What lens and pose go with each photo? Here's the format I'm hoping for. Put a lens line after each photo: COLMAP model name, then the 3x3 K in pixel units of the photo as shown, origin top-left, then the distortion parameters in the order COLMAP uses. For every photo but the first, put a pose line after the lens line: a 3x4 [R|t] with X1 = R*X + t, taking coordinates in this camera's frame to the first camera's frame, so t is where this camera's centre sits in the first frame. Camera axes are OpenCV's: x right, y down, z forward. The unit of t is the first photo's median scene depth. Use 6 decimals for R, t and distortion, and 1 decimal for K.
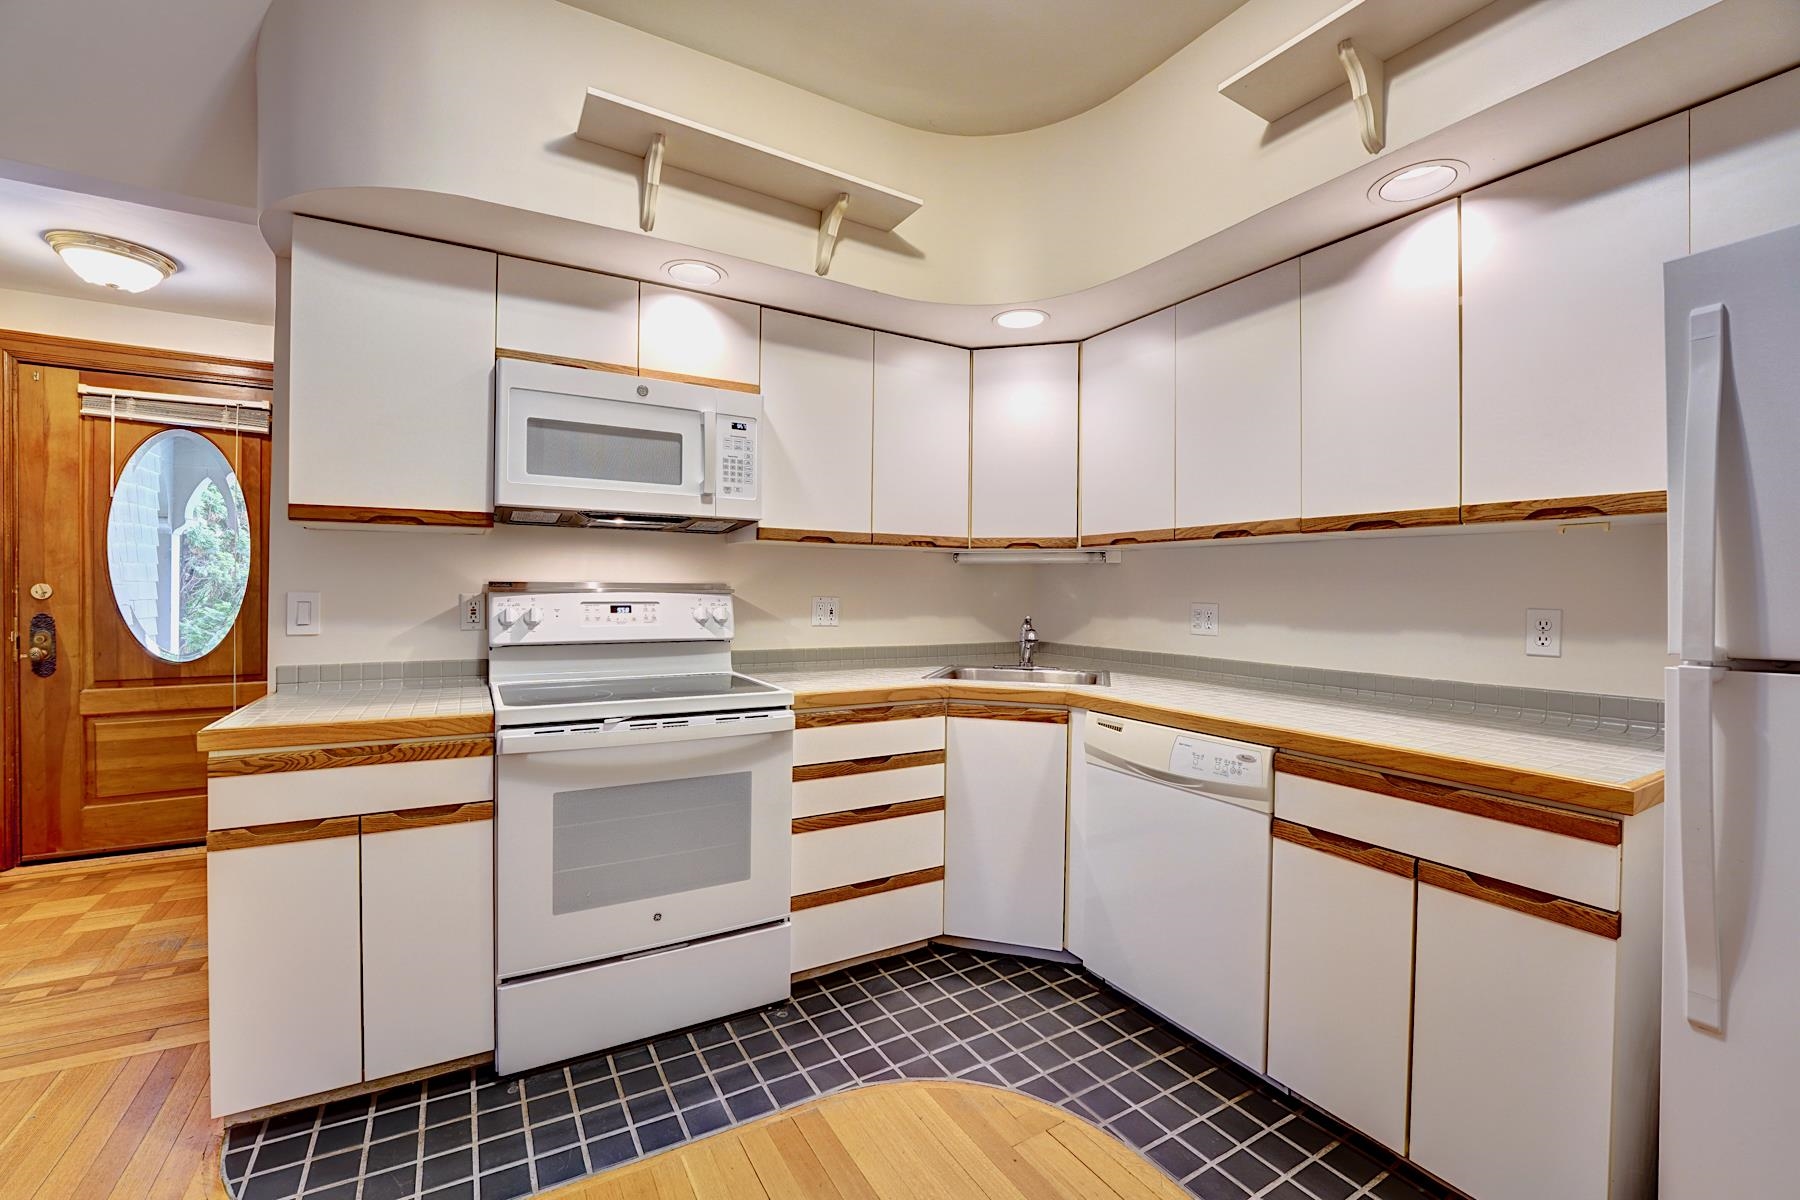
lens RADIAL K [[742.6, 0, 898.5], [0, 742.6, 591.9], [0, 0, 1]] dist [-0.022380, 0.002148]
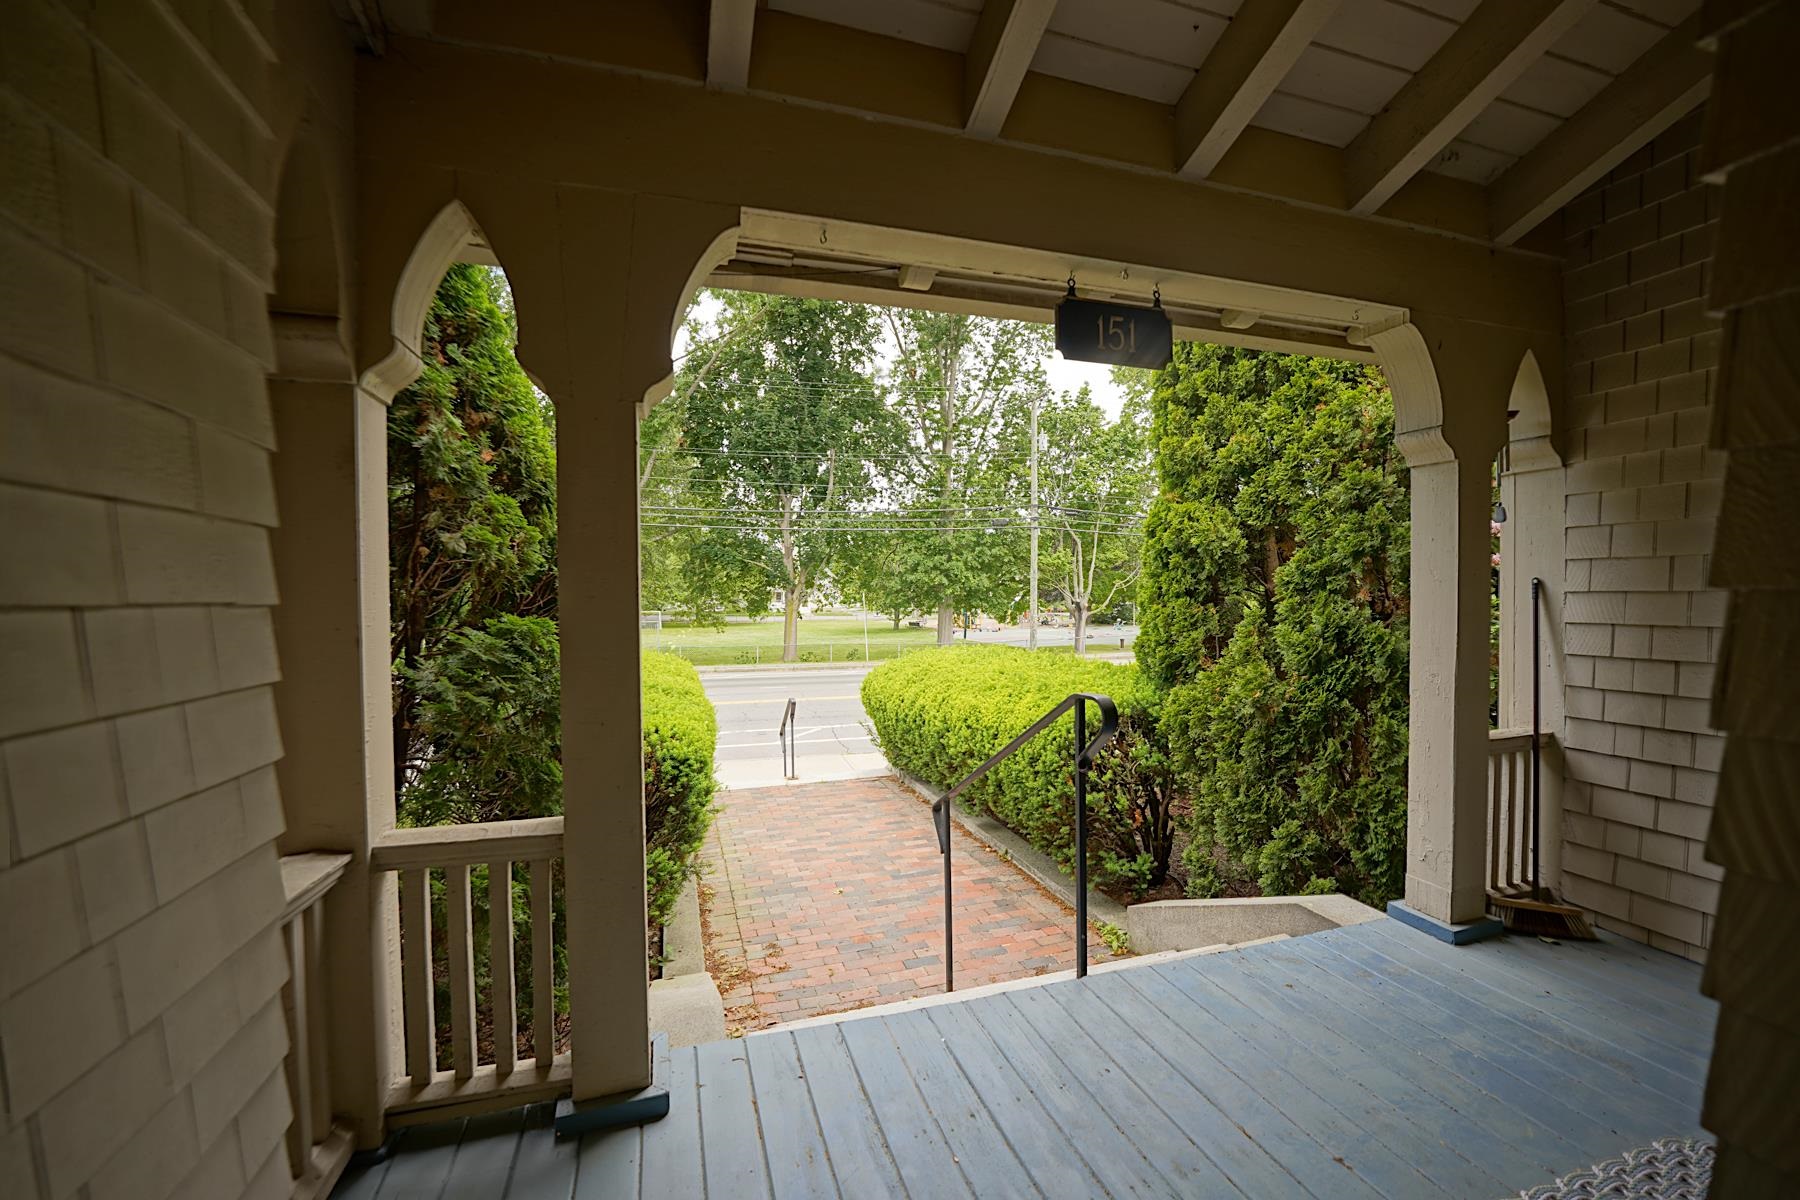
lens RADIAL K [[742.6, 0, 901.6], [0, 742.6, 609.1], [0, 0, 1]] dist [-0.022380, 0.002148]
pose [[0.974364, -0.010364, -0.224736, -0.612621], [0.015144, 0.999694, 0.019558, 0.005427], [0.224465, -0.022460, 0.974223, 0.646226]]
